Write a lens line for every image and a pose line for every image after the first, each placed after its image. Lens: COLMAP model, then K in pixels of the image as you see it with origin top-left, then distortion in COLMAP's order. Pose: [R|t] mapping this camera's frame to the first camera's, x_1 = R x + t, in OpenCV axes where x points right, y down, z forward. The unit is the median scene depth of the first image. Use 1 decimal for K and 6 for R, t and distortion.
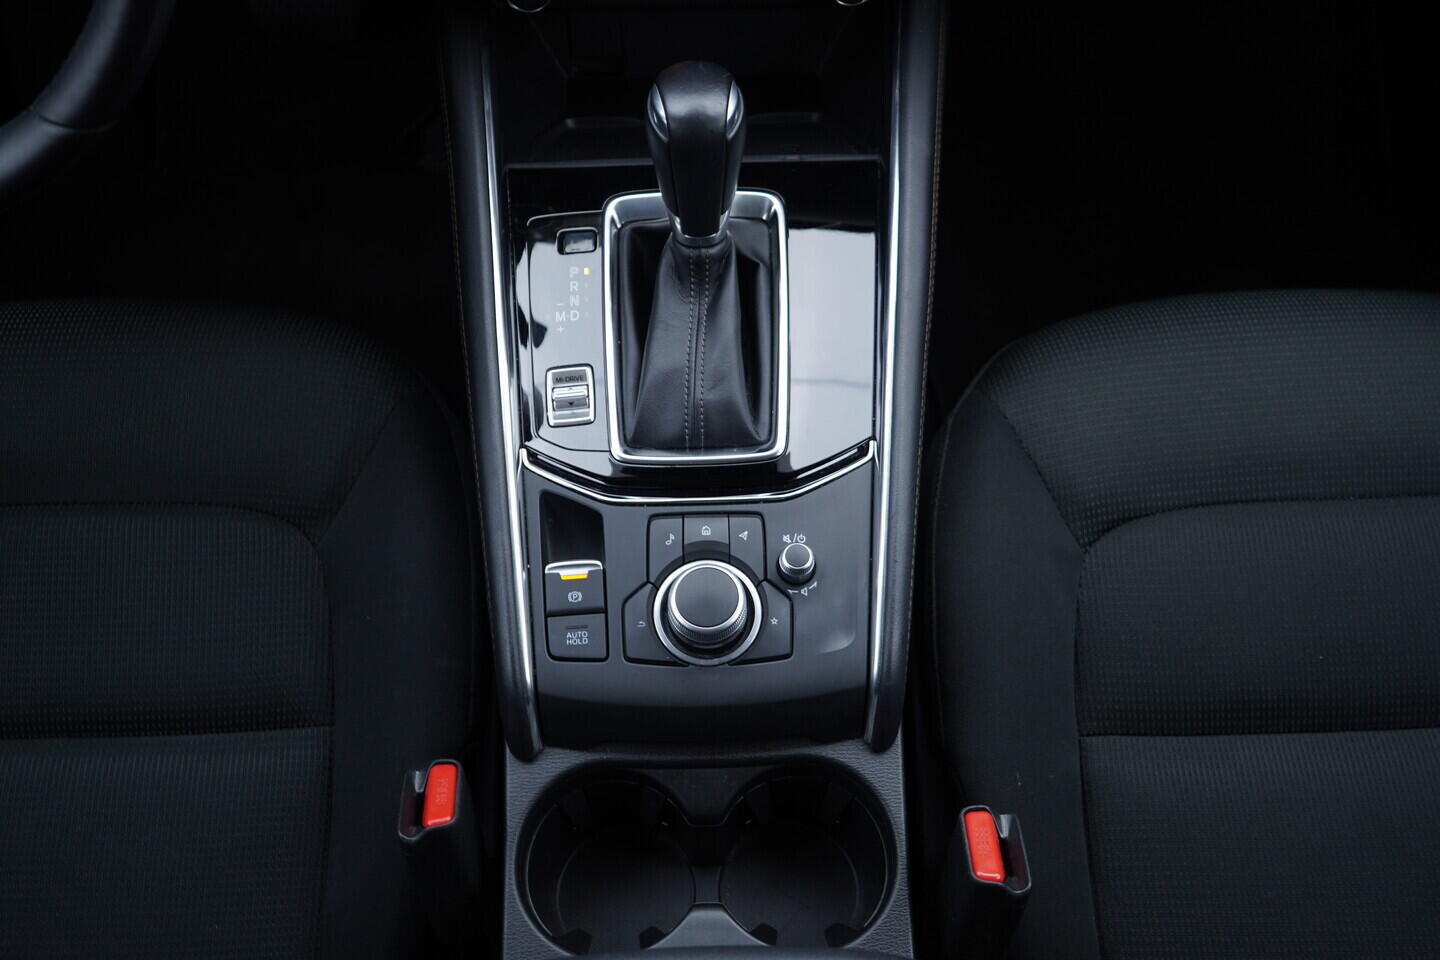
lens RADIAL K [[1465.9, 0, 720.0], [0, 1465.9, 480.0], [0, 0, 1]] dist [0.010919, -0.005661]
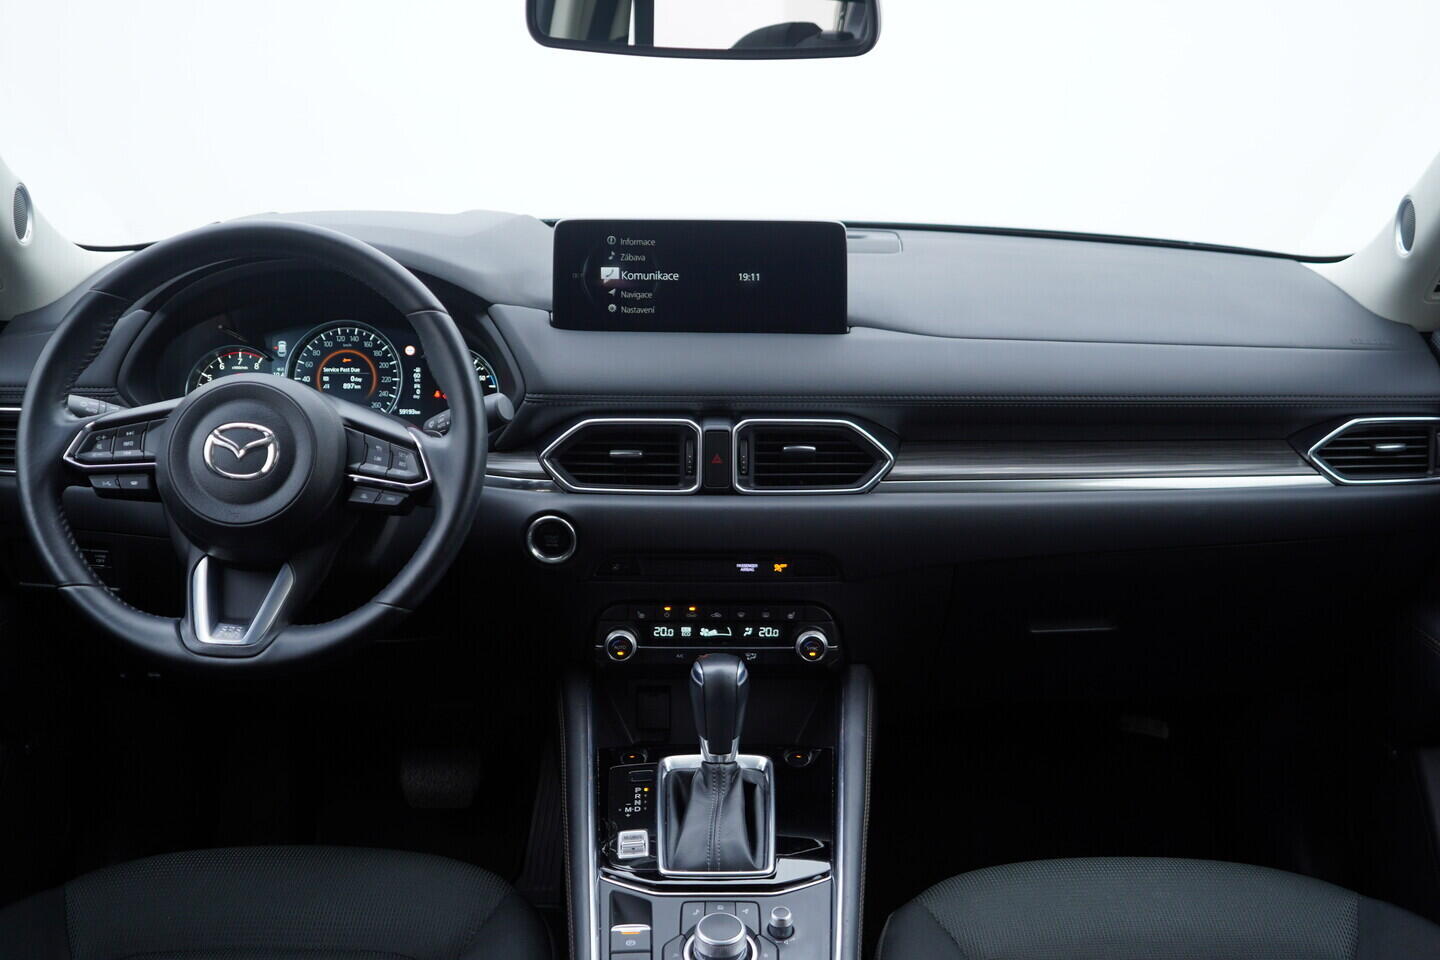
lens RADIAL K [[1465.9, 0, 720.0], [0, 1465.9, 480.0], [0, 0, 1]] dist [0.010919, -0.005661]
pose [[0.999800, 0.017323, -0.009952, -0.002647], [-0.019363, 0.717547, -0.696240, 0.768779], [-0.004920, 0.696294, 0.717740, -0.381890]]
